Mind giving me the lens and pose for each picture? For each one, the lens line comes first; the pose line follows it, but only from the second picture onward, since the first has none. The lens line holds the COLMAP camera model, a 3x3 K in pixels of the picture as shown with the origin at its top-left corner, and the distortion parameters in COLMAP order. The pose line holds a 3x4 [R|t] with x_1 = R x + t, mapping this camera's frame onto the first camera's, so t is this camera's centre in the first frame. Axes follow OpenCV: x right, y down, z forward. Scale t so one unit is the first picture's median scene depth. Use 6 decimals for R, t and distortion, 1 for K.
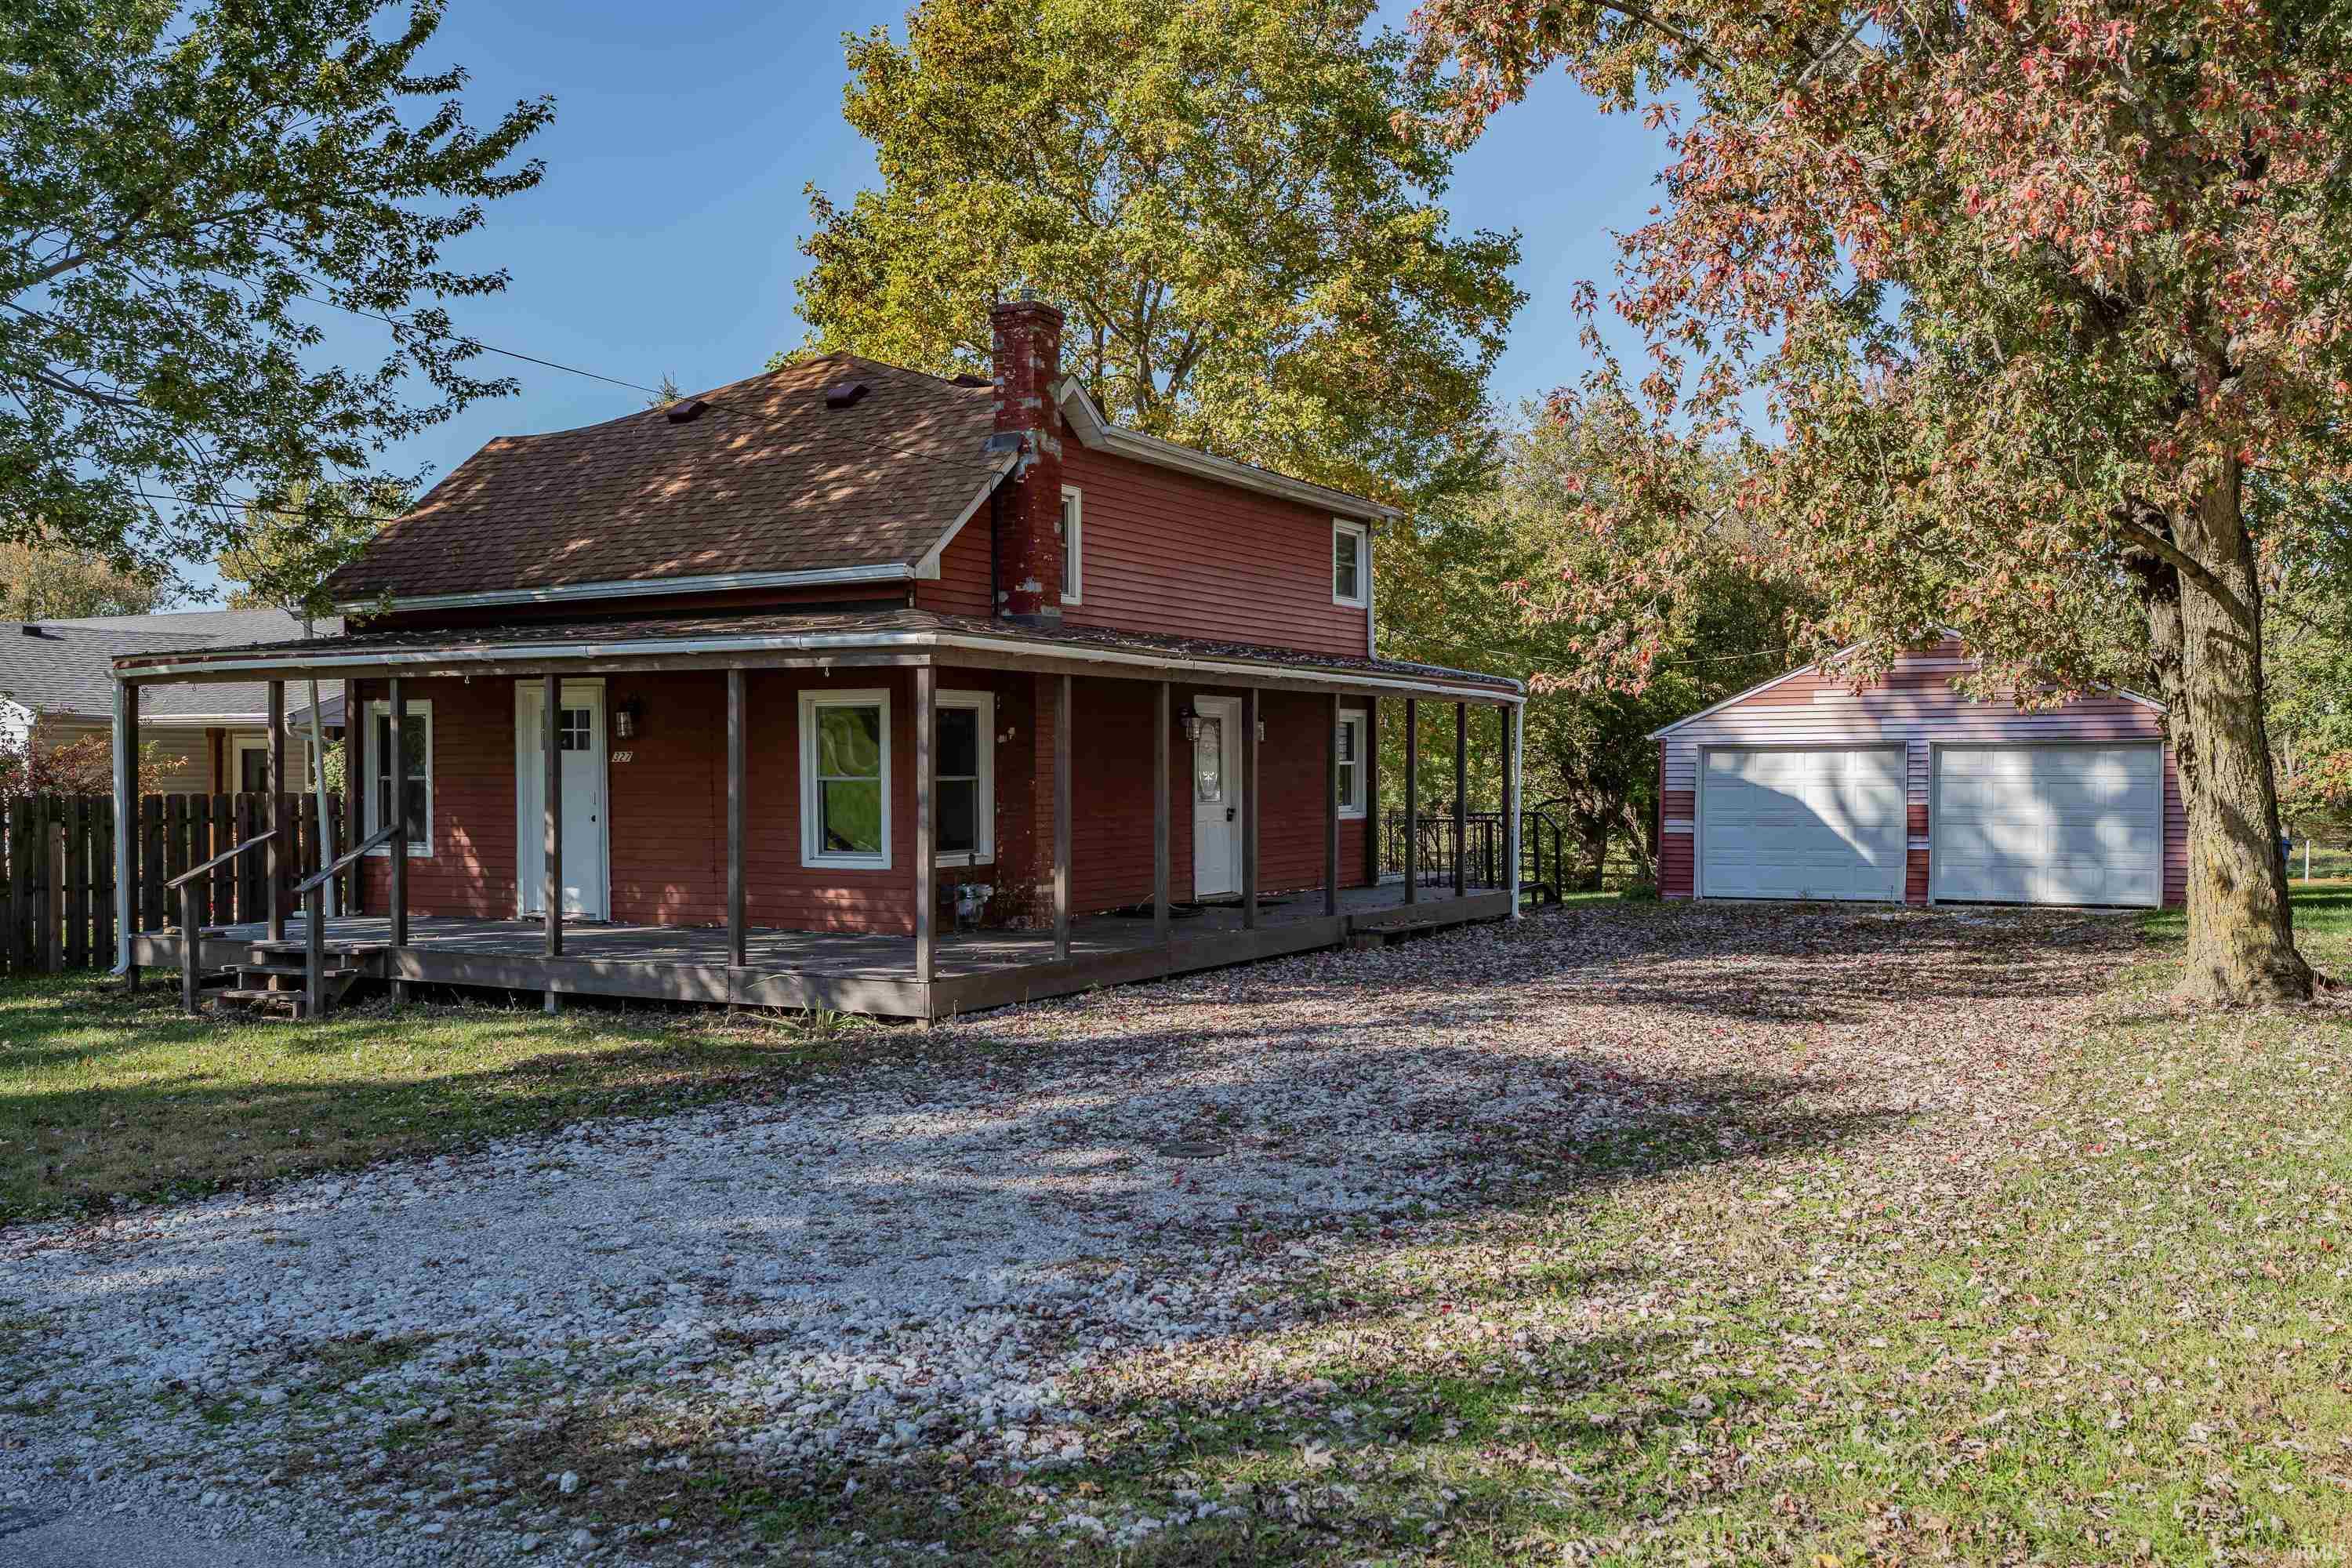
lens RADIAL K [[2051.1, 0, 1225.5], [0, 2051.1, 791.2], [0, 0, 1]] dist [0.008094, -0.001267]
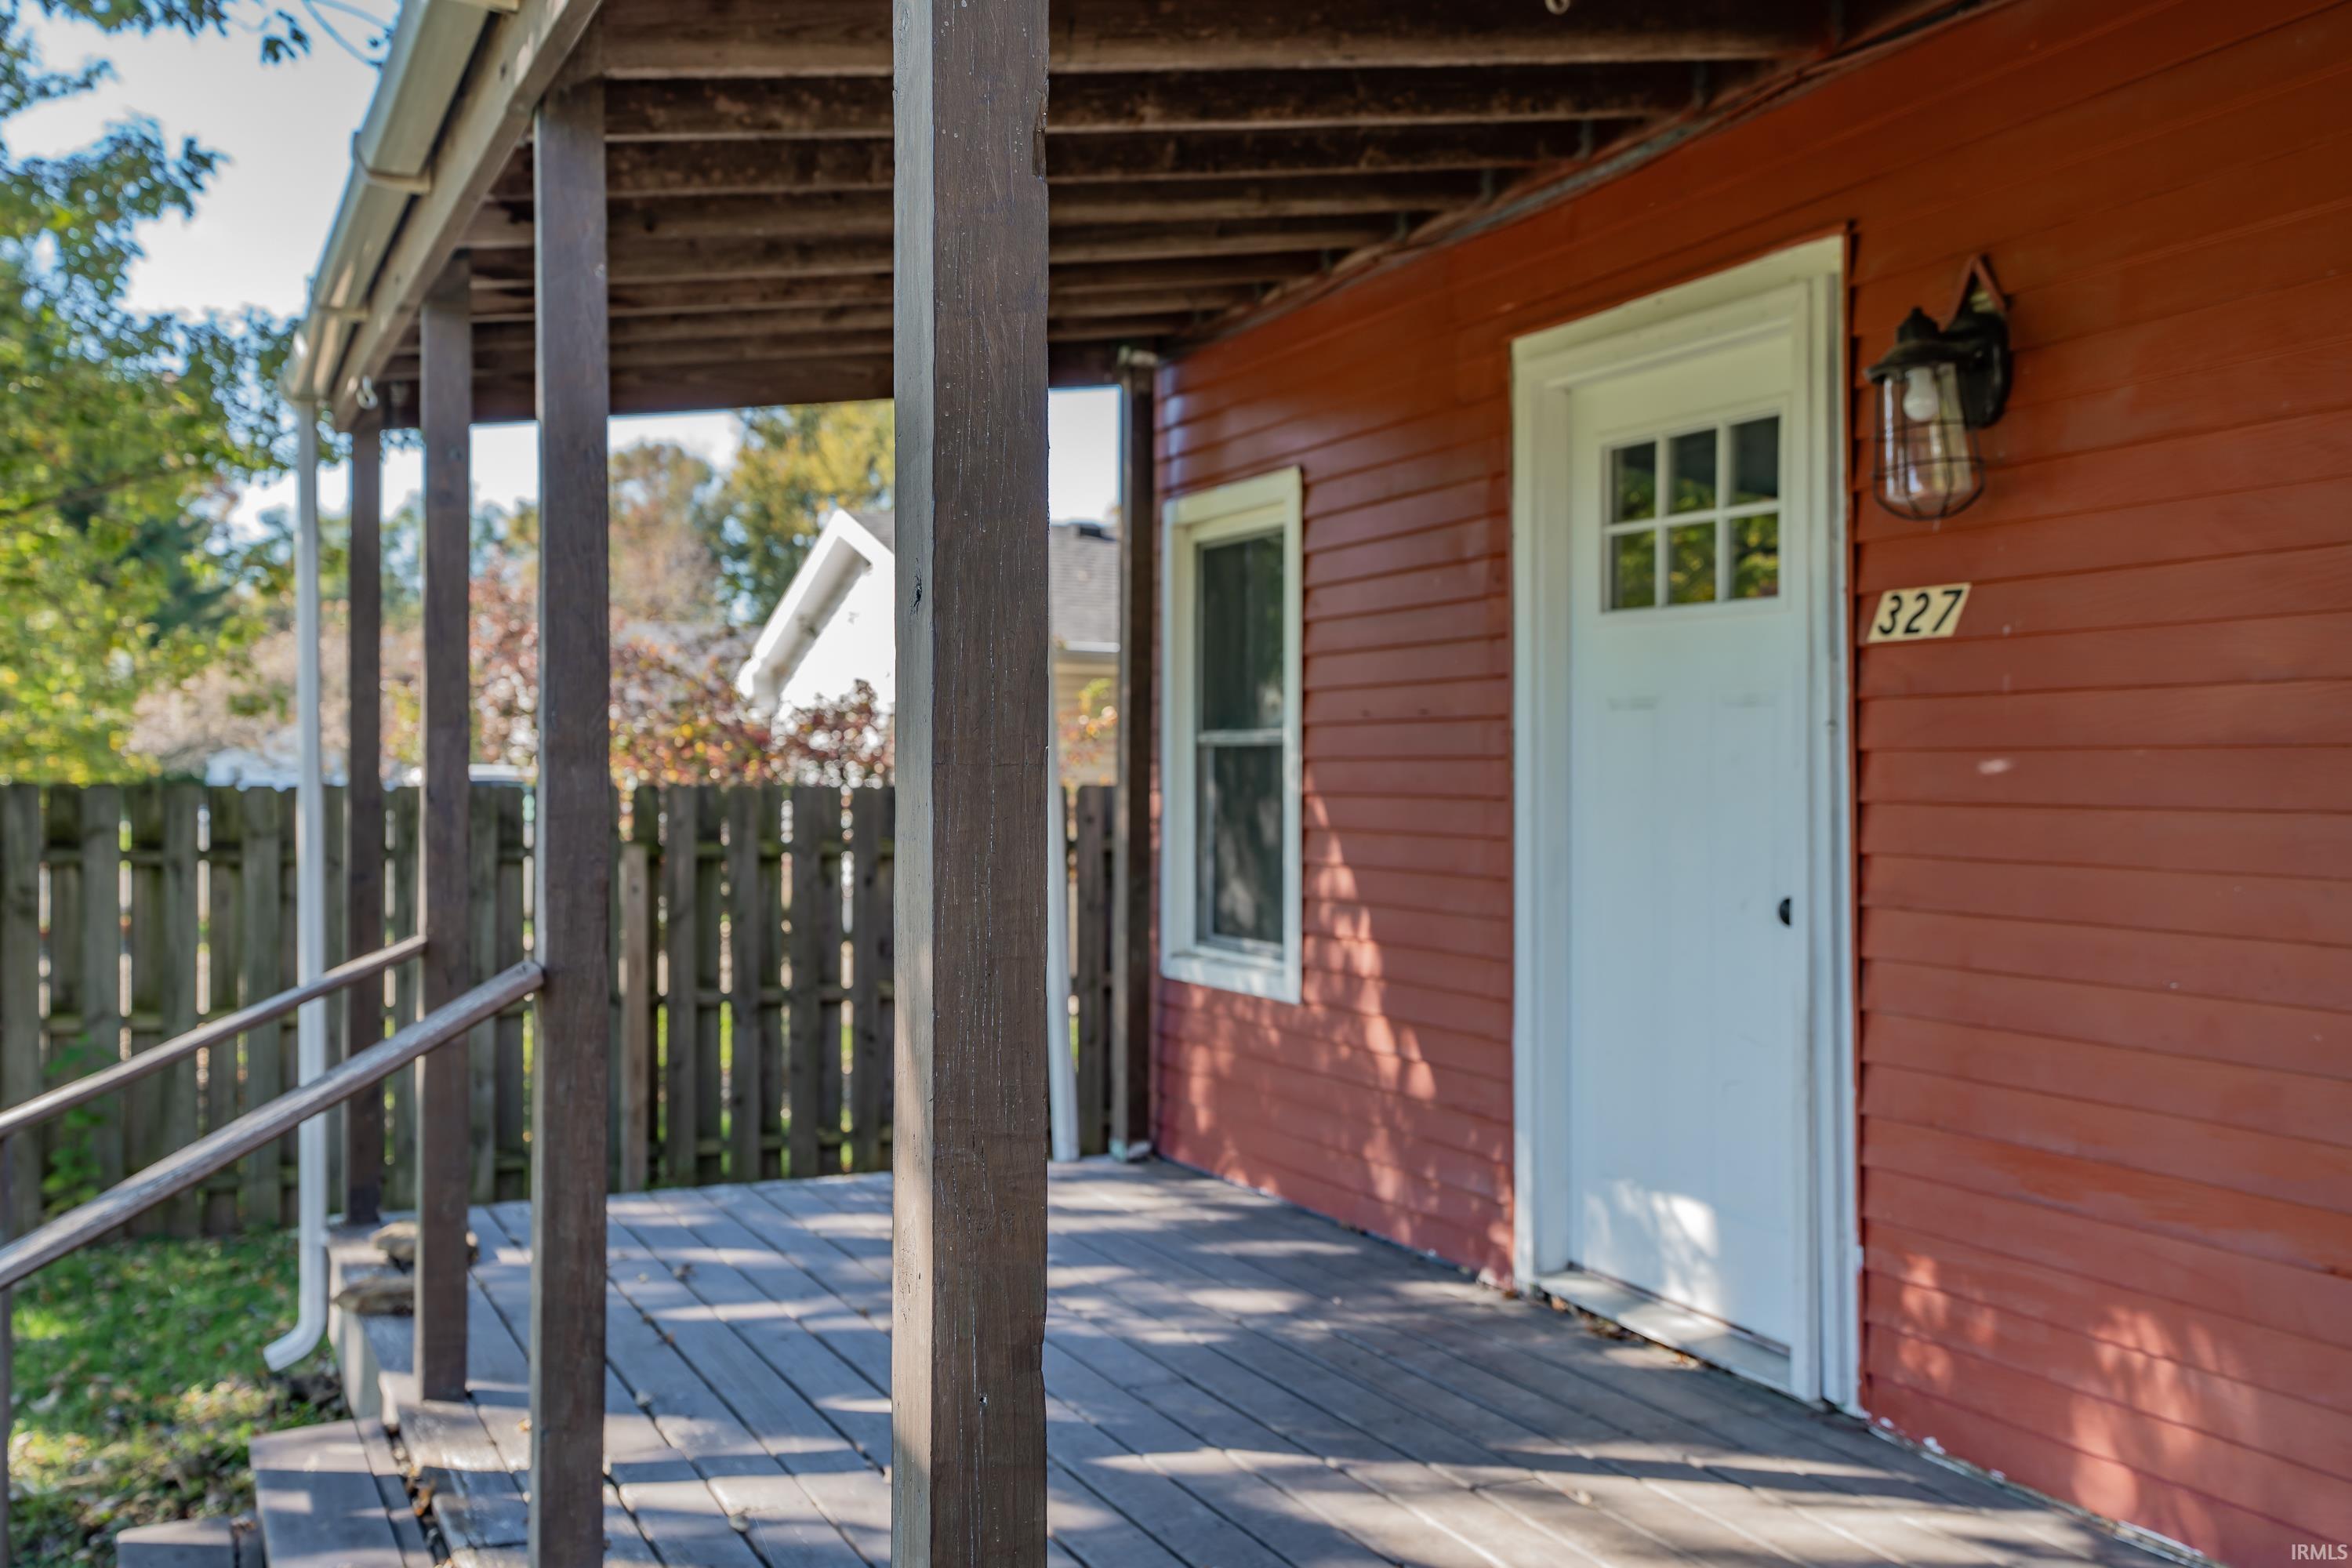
lens RADIAL K [[2223.3, 0, 1169.1], [0, 2223.3, 760.8], [0, 0, 1]] dist [-0.013623, 0.166312]
pose [[0.789059, 0.003683, -0.614306, -0.218587], [-0.012244, 0.999878, -0.009733, 0.000595], [0.614195, 0.015201, 0.789008, 0.785418]]
